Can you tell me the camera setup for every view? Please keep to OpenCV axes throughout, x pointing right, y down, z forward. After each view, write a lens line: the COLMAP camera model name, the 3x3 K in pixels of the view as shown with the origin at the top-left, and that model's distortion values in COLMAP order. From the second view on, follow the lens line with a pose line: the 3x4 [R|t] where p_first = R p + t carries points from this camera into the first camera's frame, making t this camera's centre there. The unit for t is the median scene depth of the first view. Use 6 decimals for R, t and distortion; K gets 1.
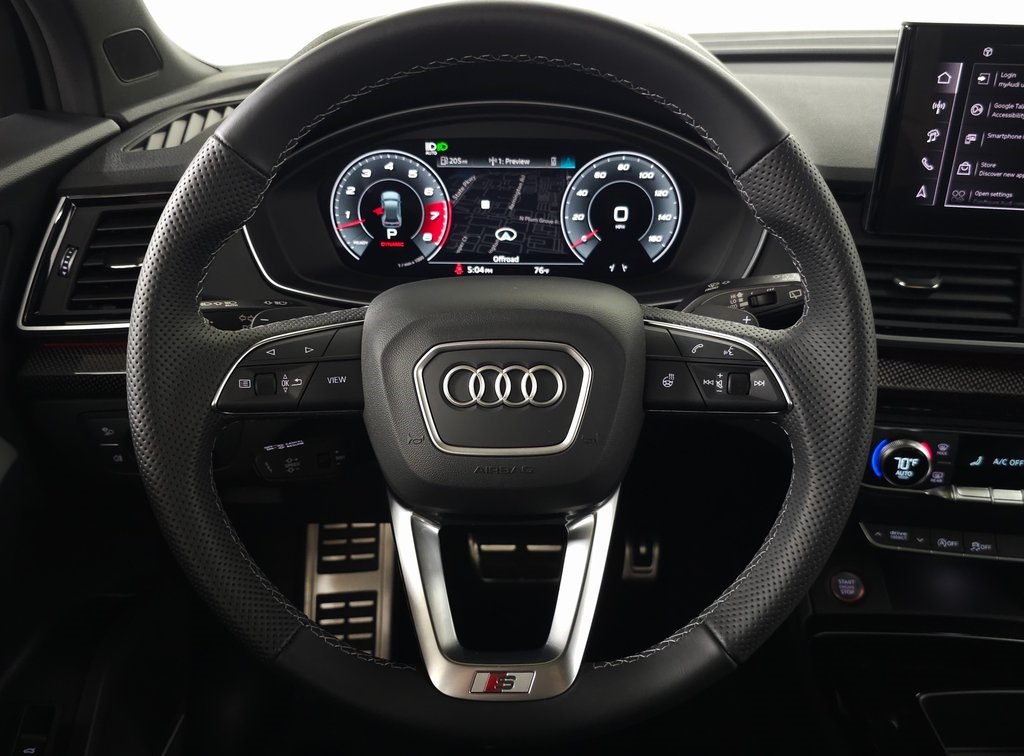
lens RADIAL K [[904.4, 0, 515.4], [0, 904.4, 380.3], [0, 0, 1]] dist [0.045482, -0.071188]
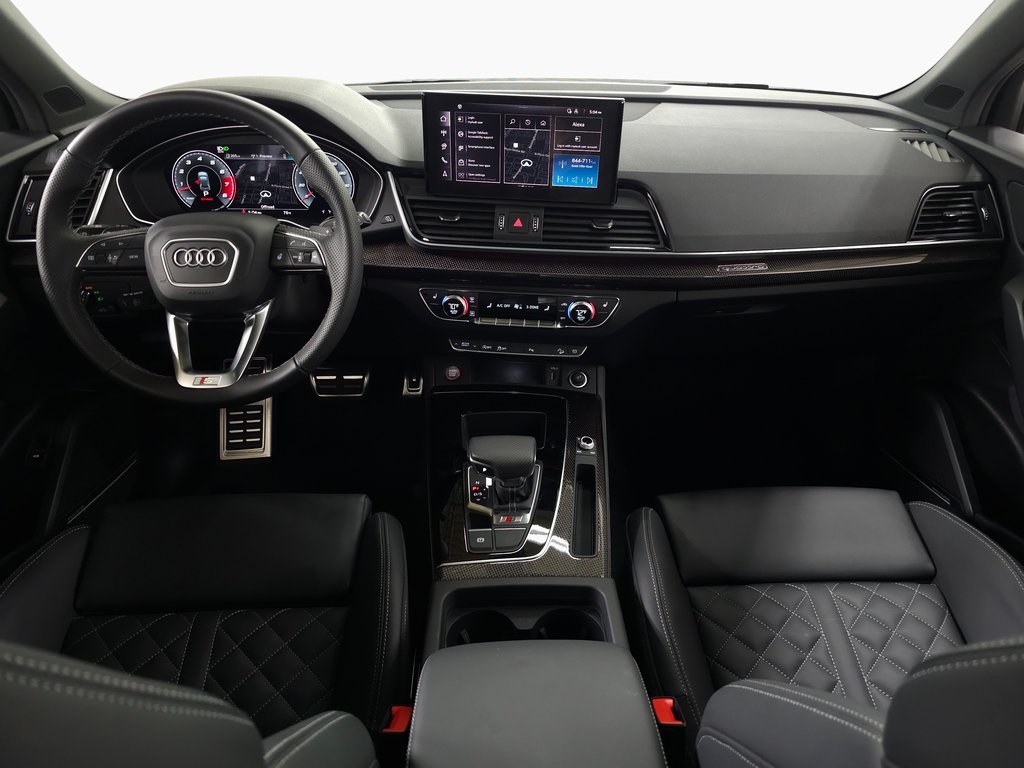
lens RADIAL K [[692.2, 0, 524.9], [0, 692.2, 385.5], [0, 0, 1]] dist [0.055557, -0.059590]
pose [[0.999124, -0.014003, 0.039447, 0.523086], [0.009967, 0.994866, 0.100714, 0.112498], [-0.040654, -0.100232, 0.994133, -0.614918]]
